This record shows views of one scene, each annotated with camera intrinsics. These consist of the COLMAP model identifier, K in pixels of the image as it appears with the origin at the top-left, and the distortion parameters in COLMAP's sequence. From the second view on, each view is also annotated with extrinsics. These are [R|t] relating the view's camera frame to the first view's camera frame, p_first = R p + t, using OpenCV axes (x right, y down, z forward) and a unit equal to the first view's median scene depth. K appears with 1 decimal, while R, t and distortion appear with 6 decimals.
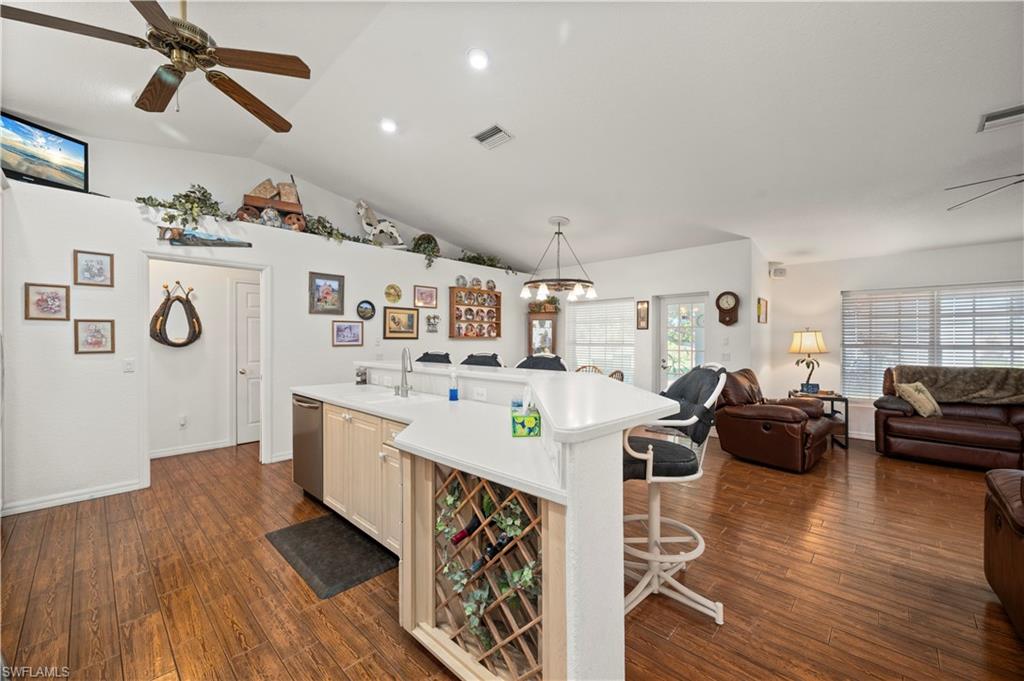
lens RADIAL K [[408.5, 0, 513.4], [0, 408.5, 338.3], [0, 0, 1]] dist [0.001425, 0.000345]
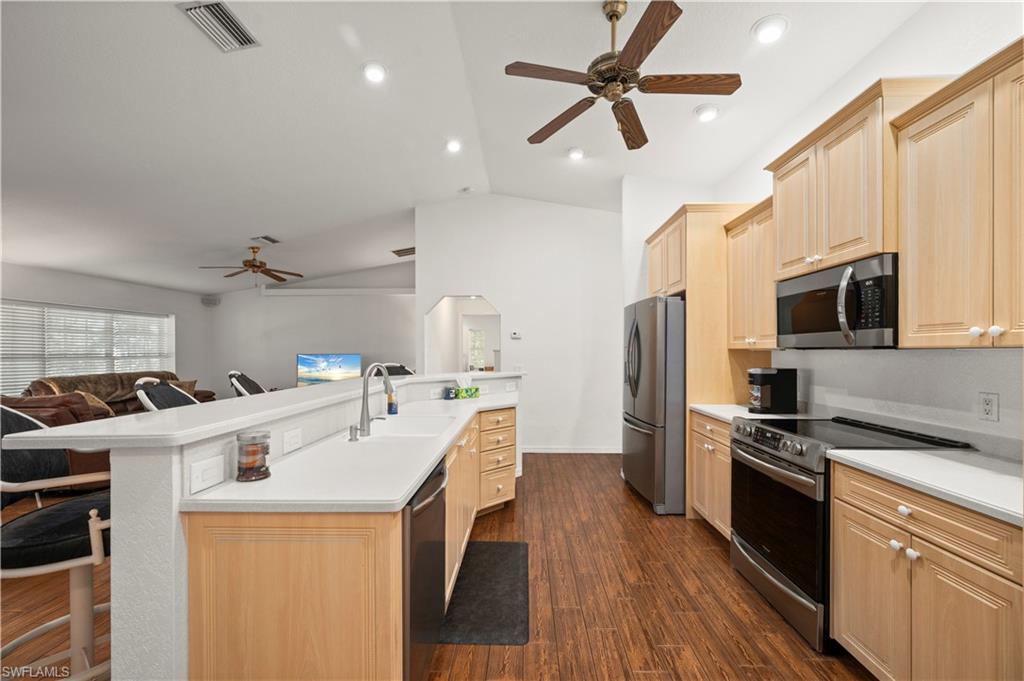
lens RADIAL K [[408.5, 0, 503.9], [0, 408.5, 351.6], [0, 0, 1]] dist [0.001425, 0.000345]
pose [[-0.655768, 0.000570, 0.754963, -0.639554], [-0.000281, 0.999999, -0.000999, -0.000214], [-0.754963, -0.000867, -0.655767, 0.862760]]
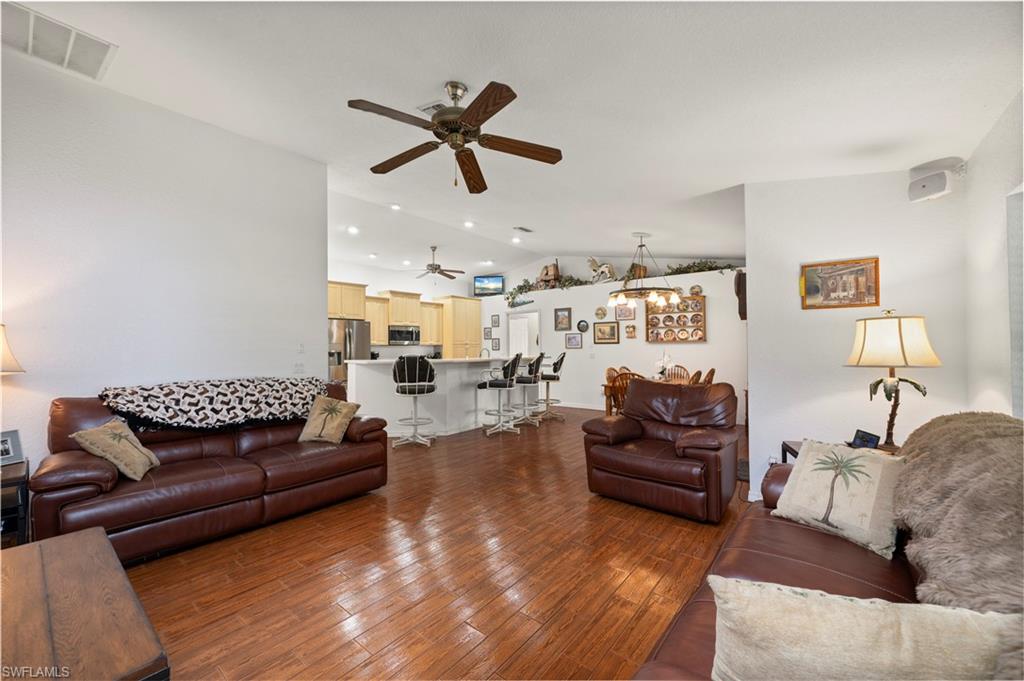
lens RADIAL K [[408.5, 0, 507.8], [0, 408.5, 338.0], [0, 0, 1]] dist [0.001425, 0.000345]
pose [[0.063195, -0.022736, -0.997742, 1.348369], [0.011681, 0.999689, -0.022040, 0.011405], [0.997933, -0.010261, 0.063441, 0.650549]]
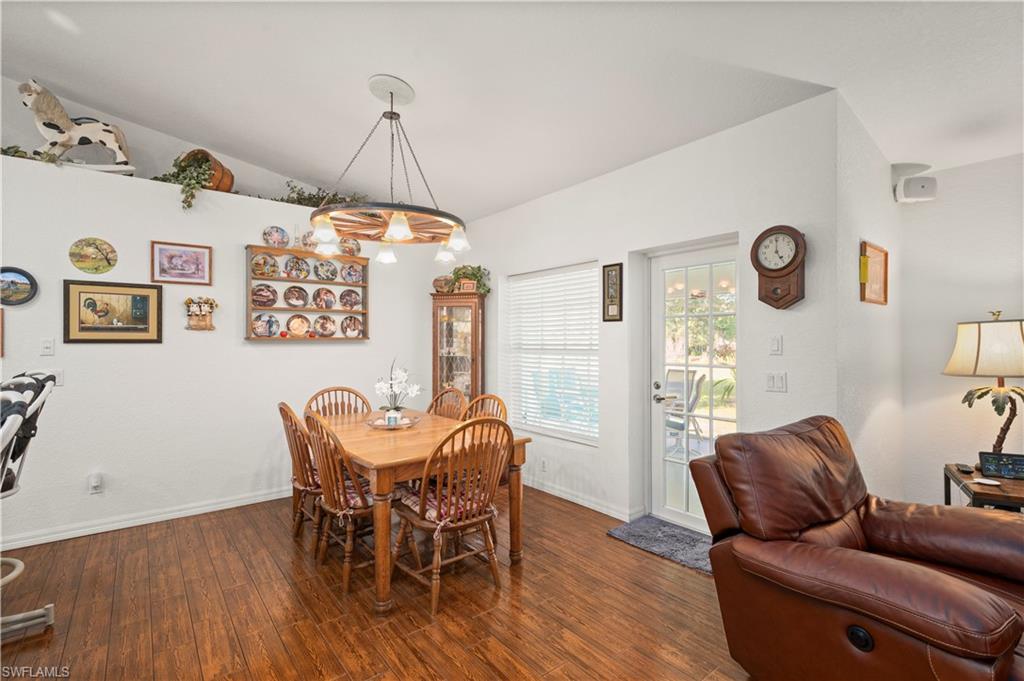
lens RADIAL K [[474.4, 0, 512.9], [0, 474.4, 338.4], [0, 0, 1]] dist [0.001363, -0.000075]
pose [[0.989140, -0.003937, -0.146923, 0.374212], [0.003614, 0.999990, -0.002471, -0.000371], [0.146931, 0.001914, 0.989145, 0.550799]]
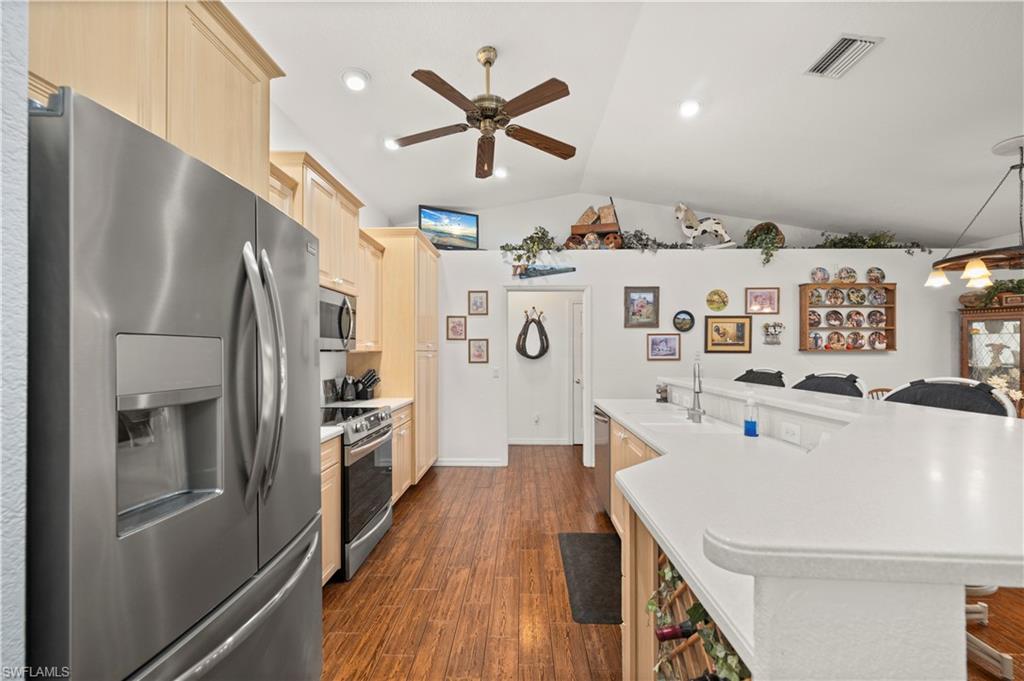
lens RADIAL K [[408.5, 0, 509.8], [0, 408.5, 350.2], [0, 0, 1]] dist [0.001425, 0.000345]
pose [[0.666251, -0.003336, -0.745720, 0.069479], [0.001866, 0.999994, -0.002806, -0.001893], [0.745725, 0.000478, 0.666254, 0.104244]]
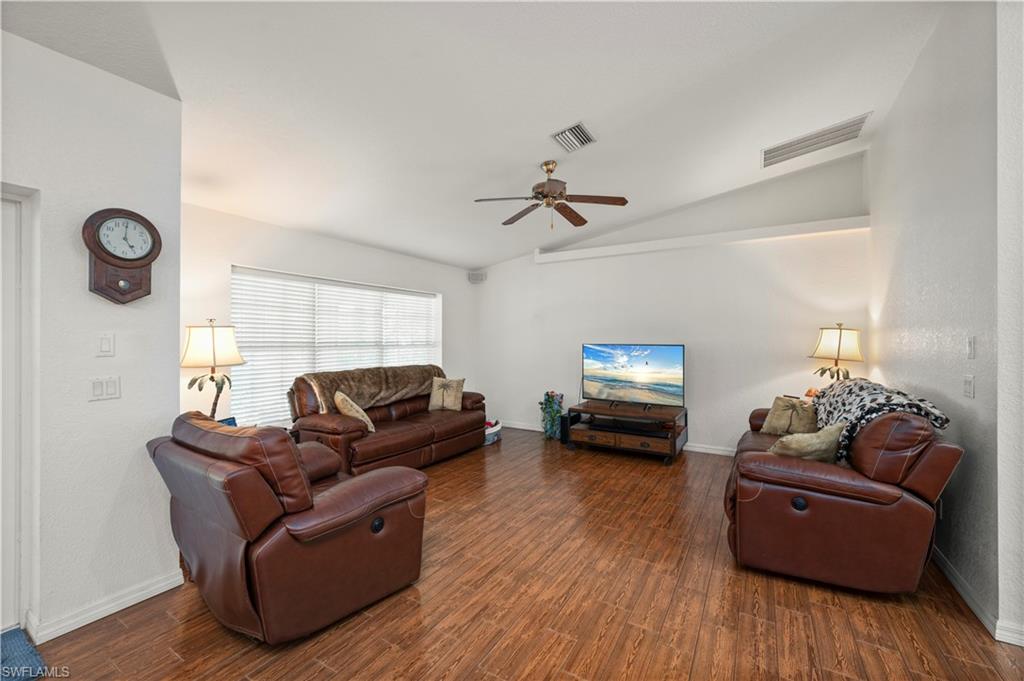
lens RADIAL K [[408.5, 0, 510.1], [0, 408.5, 341.0], [0, 0, 1]] dist [0.001425, 0.000345]
pose [[-0.207399, -0.001659, 0.978255, 0.108982], [-0.001886, 0.999997, 0.001296, 0.001697], [-0.978255, -0.001576, -0.207402, 0.840831]]
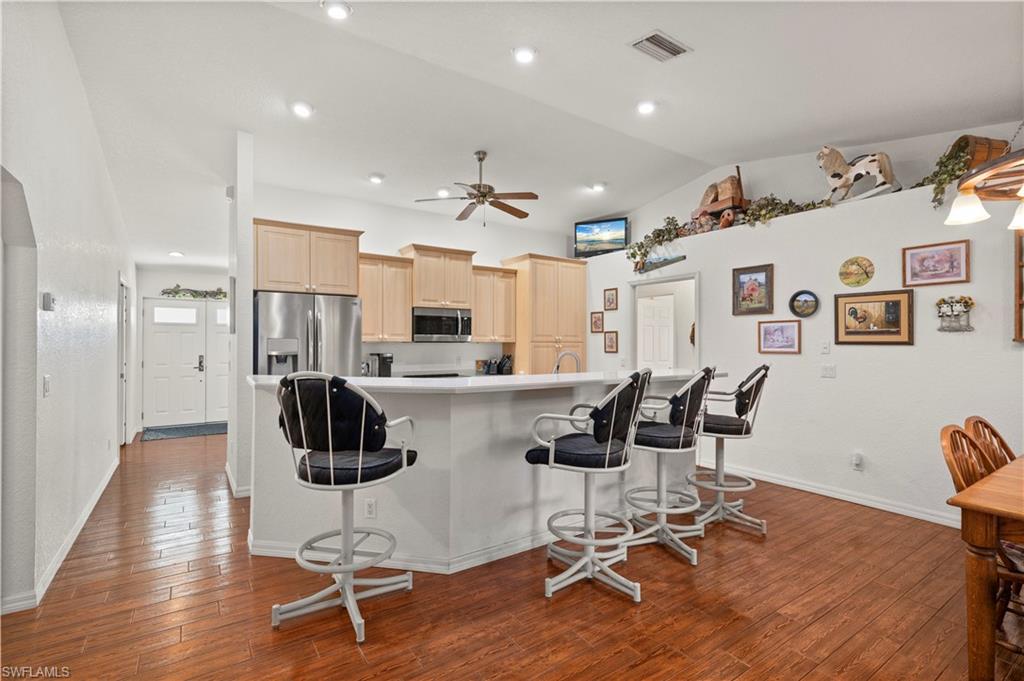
lens RADIAL K [[474.4, 0, 510.8], [0, 474.4, 341.9], [0, 0, 1]] dist [0.001363, -0.000075]
pose [[-0.222541, -0.002872, -0.974919, 0.615079], [0.000048, 0.999996, -0.002957, 0.000254], [0.974923, -0.000705, -0.222540, 0.743002]]
